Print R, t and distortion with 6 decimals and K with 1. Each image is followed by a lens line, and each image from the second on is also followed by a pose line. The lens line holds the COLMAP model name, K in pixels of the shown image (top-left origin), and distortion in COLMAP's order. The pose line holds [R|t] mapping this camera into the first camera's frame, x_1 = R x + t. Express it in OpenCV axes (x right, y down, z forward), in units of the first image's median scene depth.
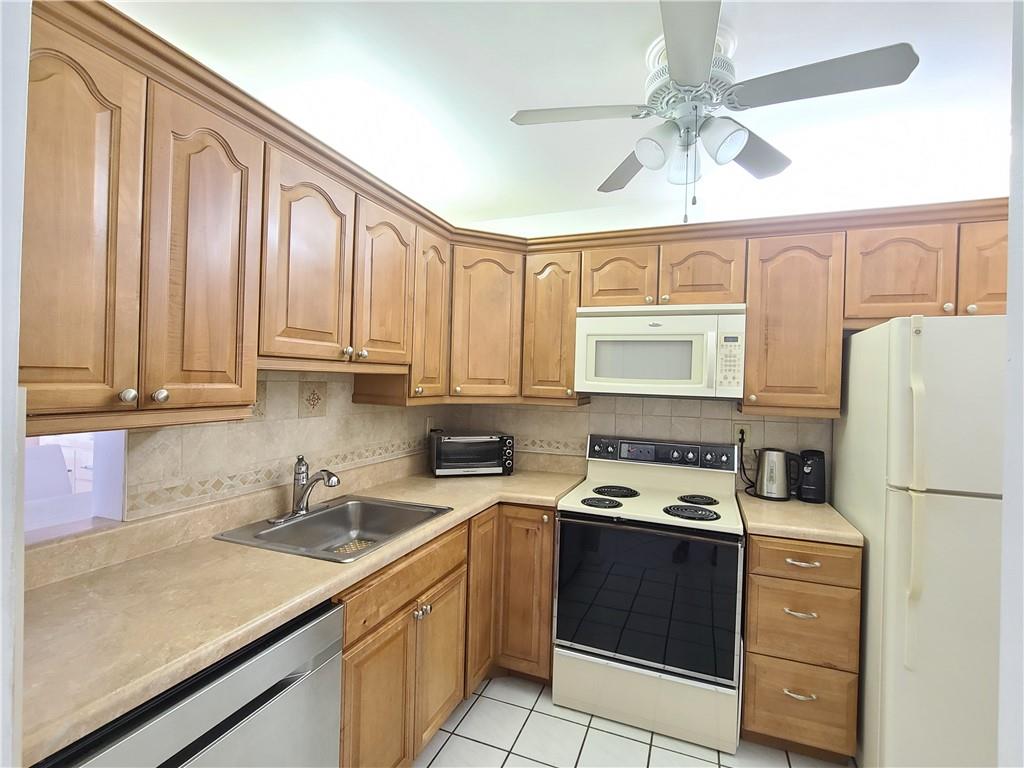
lens RADIAL K [[470.8, 0, 522.3], [0, 470.8, 381.5], [0, 0, 1]] dist [-0.001629, -0.001229]
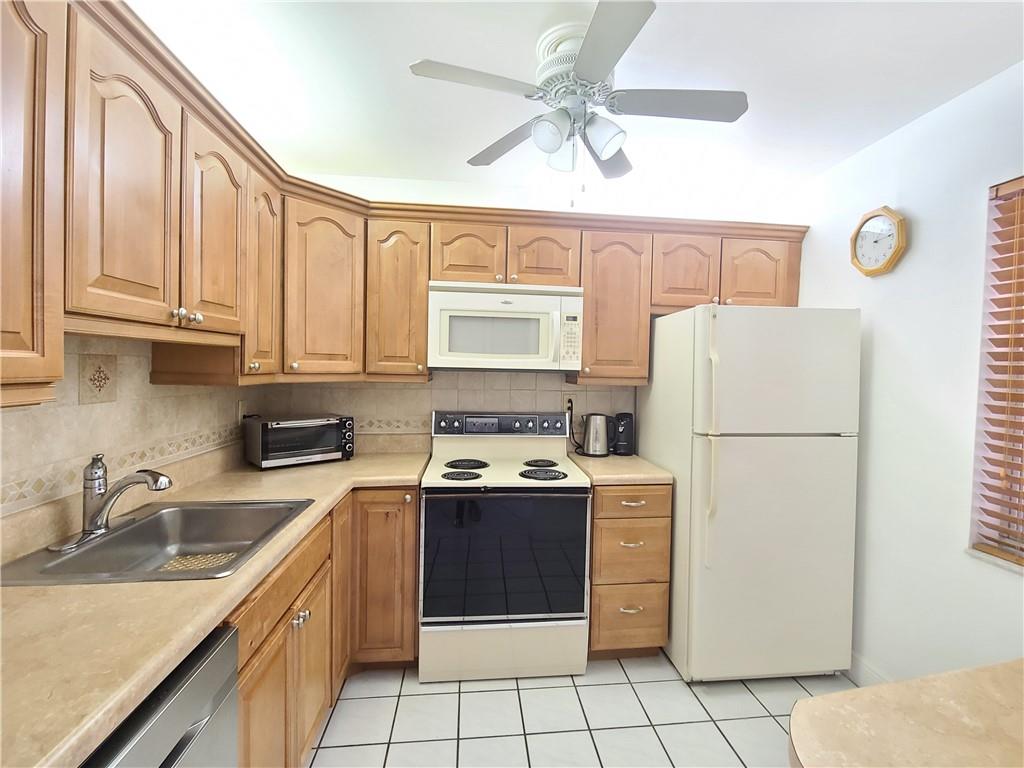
lens RADIAL K [[470.8, 0, 522.3], [0, 470.8, 381.5], [0, 0, 1]] dist [-0.001629, -0.001229]
pose [[0.889543, -0.023465, 0.456249, -0.177776], [0.006535, 0.999232, 0.038648, 0.016554], [-0.456805, -0.031397, 0.889013, 0.043954]]
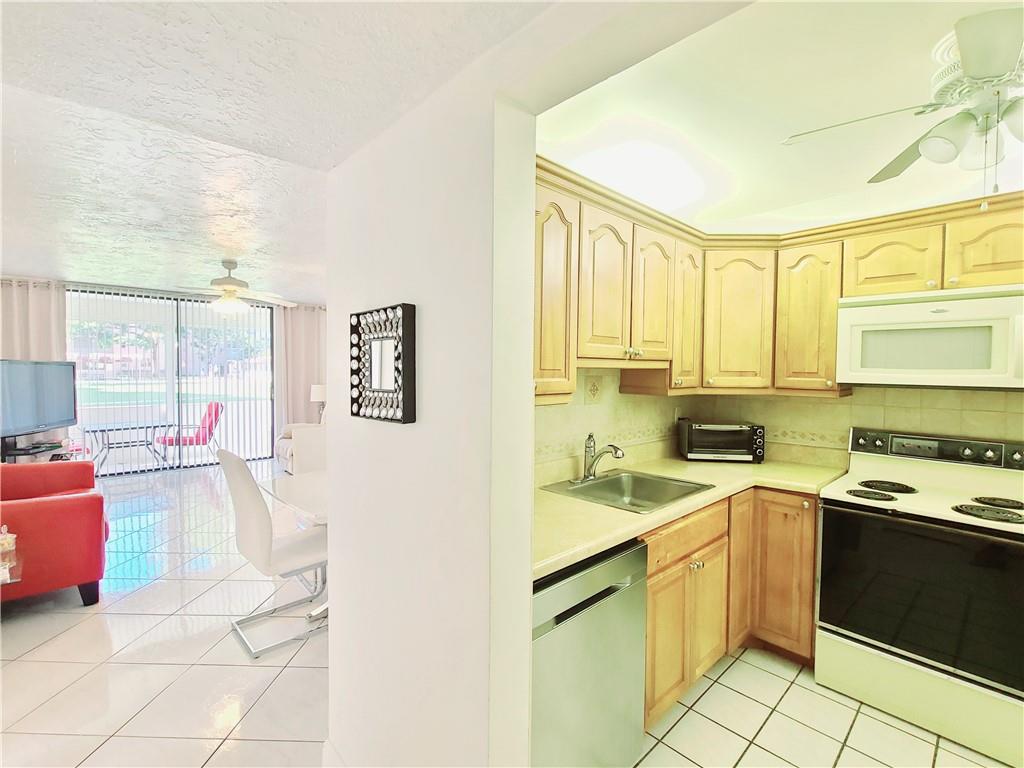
lens RADIAL K [[470.8, 0, 522.3], [0, 470.8, 381.5], [0, 0, 1]] dist [-0.001629, -0.001229]
pose [[0.906379, -0.006573, -0.422413, -0.079027], [0.012792, 0.999847, 0.011892, -0.002019], [0.422271, -0.016182, 0.906325, -0.205539]]
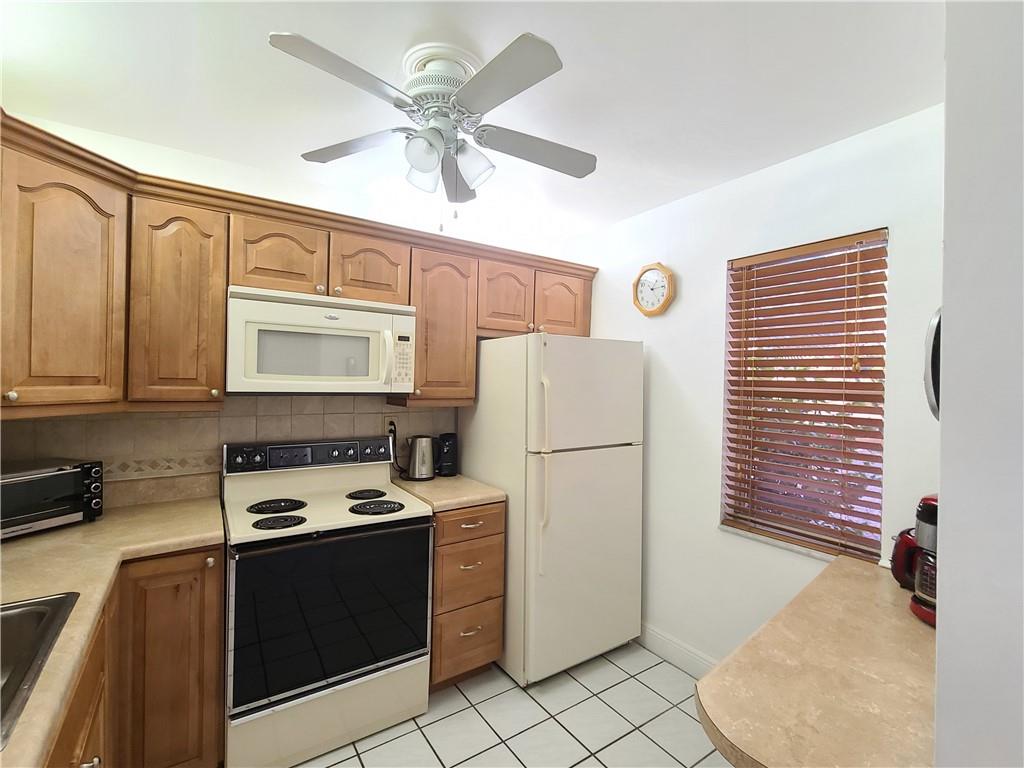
lens RADIAL K [[470.8, 0, 522.3], [0, 470.8, 381.5], [0, 0, 1]] dist [-0.001629, -0.001229]
pose [[0.564322, -0.018445, 0.825349, -0.287243], [-0.001830, 0.999720, 0.023594, -0.017313], [-0.825553, -0.014825, 0.564130, 0.165847]]
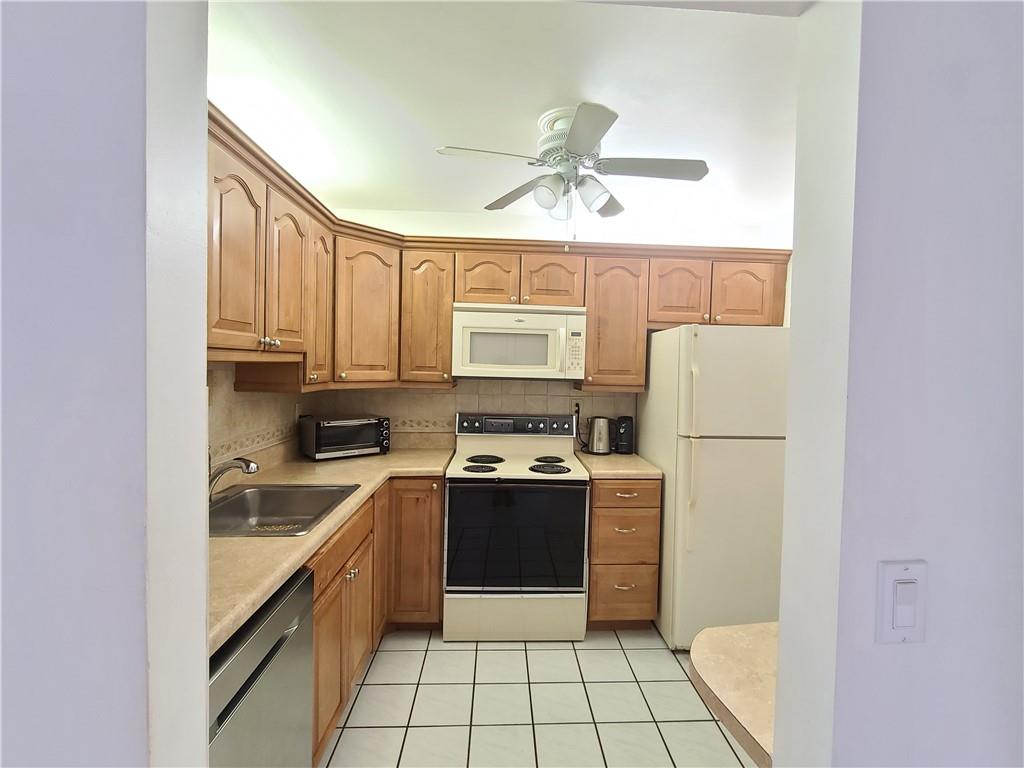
lens RADIAL K [[470.8, 0, 522.3], [0, 470.8, 381.5], [0, 0, 1]] dist [-0.001629, -0.001229]
pose [[0.915700, -0.019728, 0.401378, -0.213610], [0.003281, 0.999128, 0.041623, -0.013666], [-0.401849, -0.036797, 0.914966, -0.133622]]
